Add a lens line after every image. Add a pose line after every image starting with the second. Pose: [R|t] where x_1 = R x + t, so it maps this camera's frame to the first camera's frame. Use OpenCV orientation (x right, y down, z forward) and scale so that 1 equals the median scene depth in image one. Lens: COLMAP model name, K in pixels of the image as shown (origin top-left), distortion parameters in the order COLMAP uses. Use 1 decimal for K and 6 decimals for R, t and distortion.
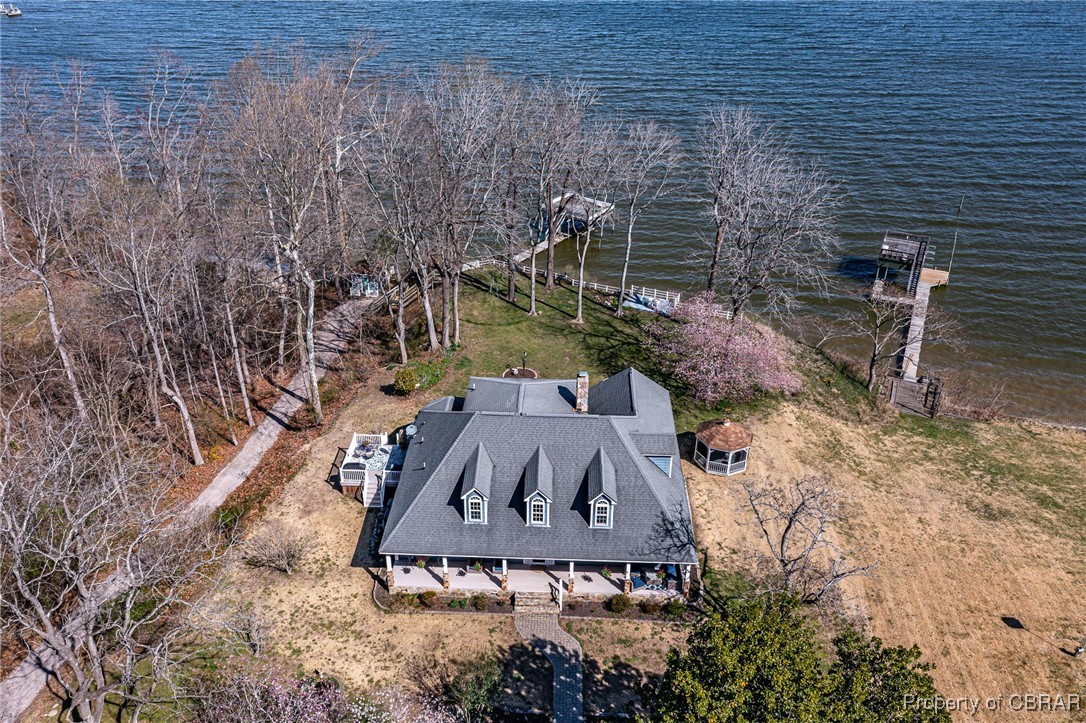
lens RADIAL K [[911.2, 0, 543.0], [0, 911.2, 361.5], [0, 0, 1]] dist [-0.007599, -0.004386]
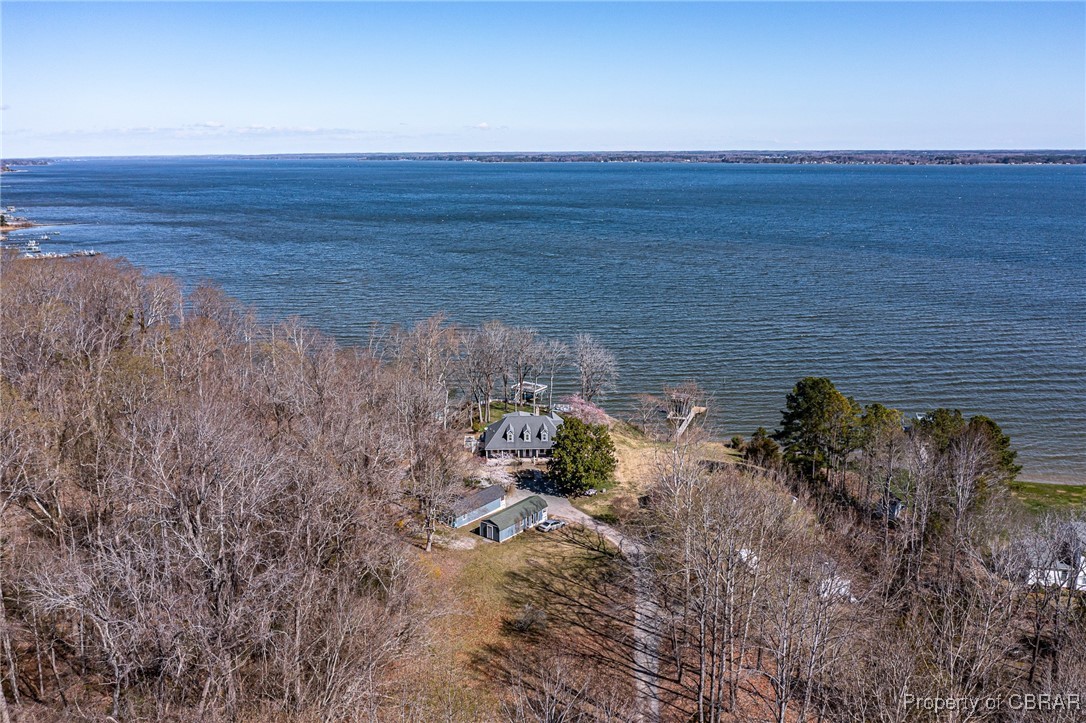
lens RADIAL K [[911.2, 0, 543.0], [0, 911.2, 361.5], [0, 0, 1]] dist [-0.007599, -0.004386]
pose [[0.997075, -0.035071, 0.067901, -0.150964], [0.051659, 0.964053, -0.260639, 0.693588], [-0.056319, 0.263385, 0.963046, -2.197597]]
